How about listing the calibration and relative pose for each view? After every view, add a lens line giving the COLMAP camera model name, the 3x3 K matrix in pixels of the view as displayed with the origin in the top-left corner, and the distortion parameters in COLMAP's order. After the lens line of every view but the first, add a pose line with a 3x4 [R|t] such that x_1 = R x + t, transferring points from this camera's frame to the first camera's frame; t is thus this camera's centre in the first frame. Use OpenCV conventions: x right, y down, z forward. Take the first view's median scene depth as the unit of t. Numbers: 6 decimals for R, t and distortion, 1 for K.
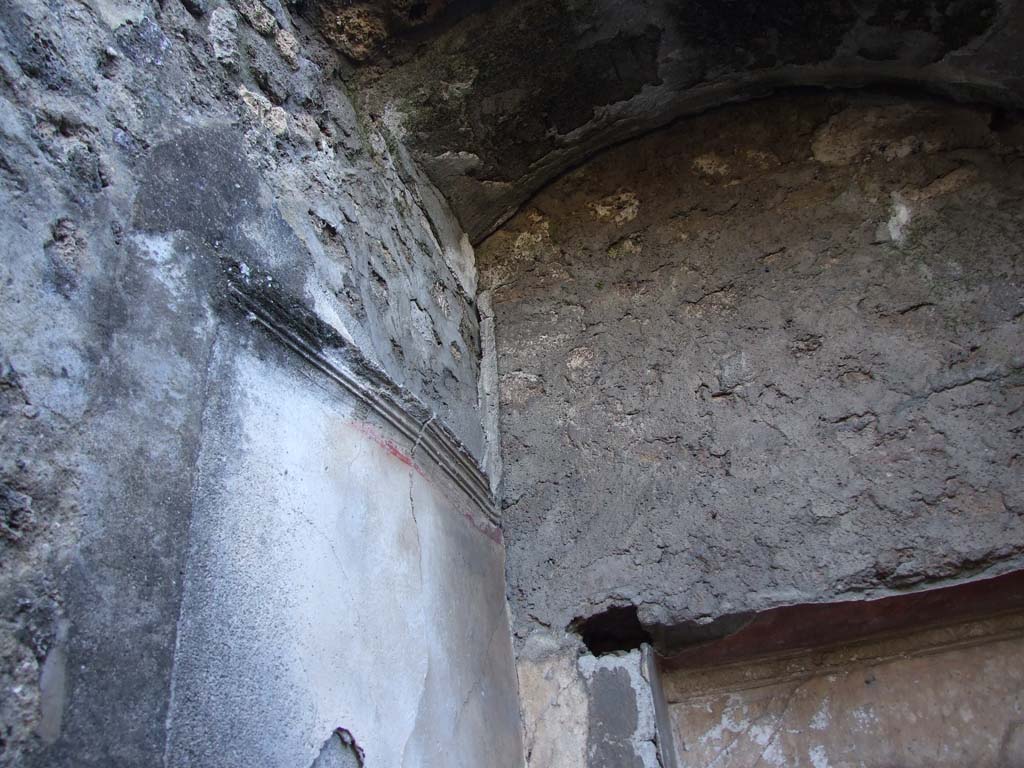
lens RADIAL K [[830.9, 0, 514.4], [0, 830.9, 367.0], [0, 0, 1]] dist [-0.061554, 0.056666]
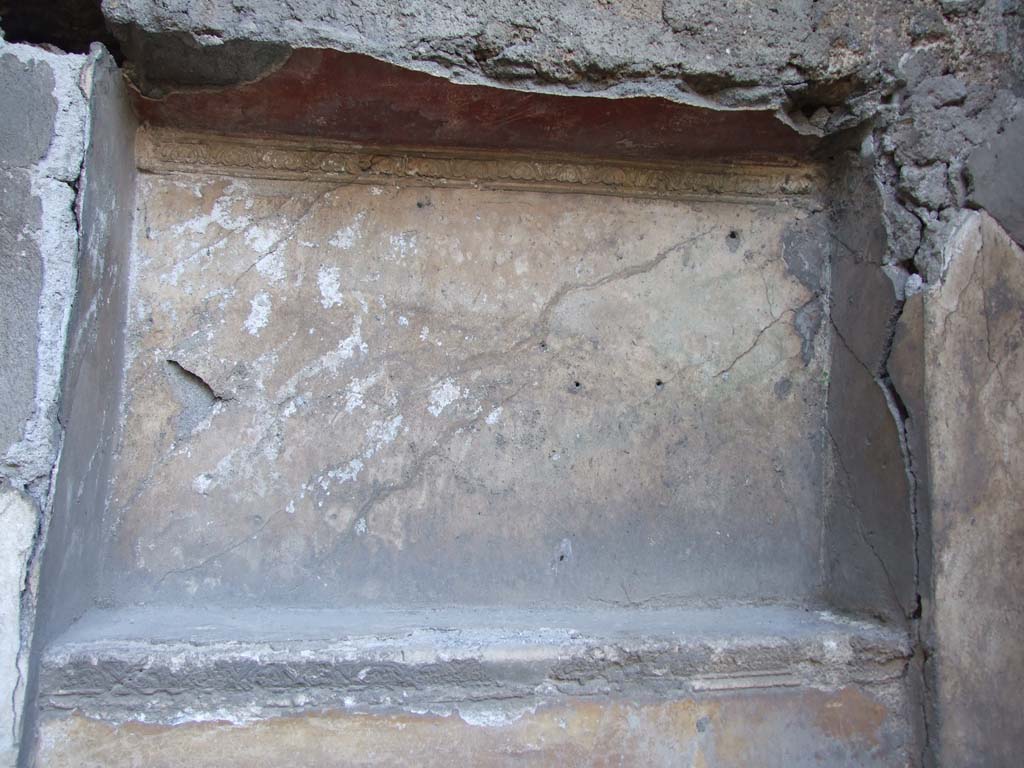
lens RADIAL K [[830.9, 0, 514.4], [0, 830.9, 367.0], [0, 0, 1]] dist [-0.061554, 0.056666]
pose [[0.871749, 0.158669, 0.463550, 0.183069], [-0.337807, 0.879927, 0.334087, 0.239069], [-0.354881, -0.447830, 0.820675, 0.286205]]
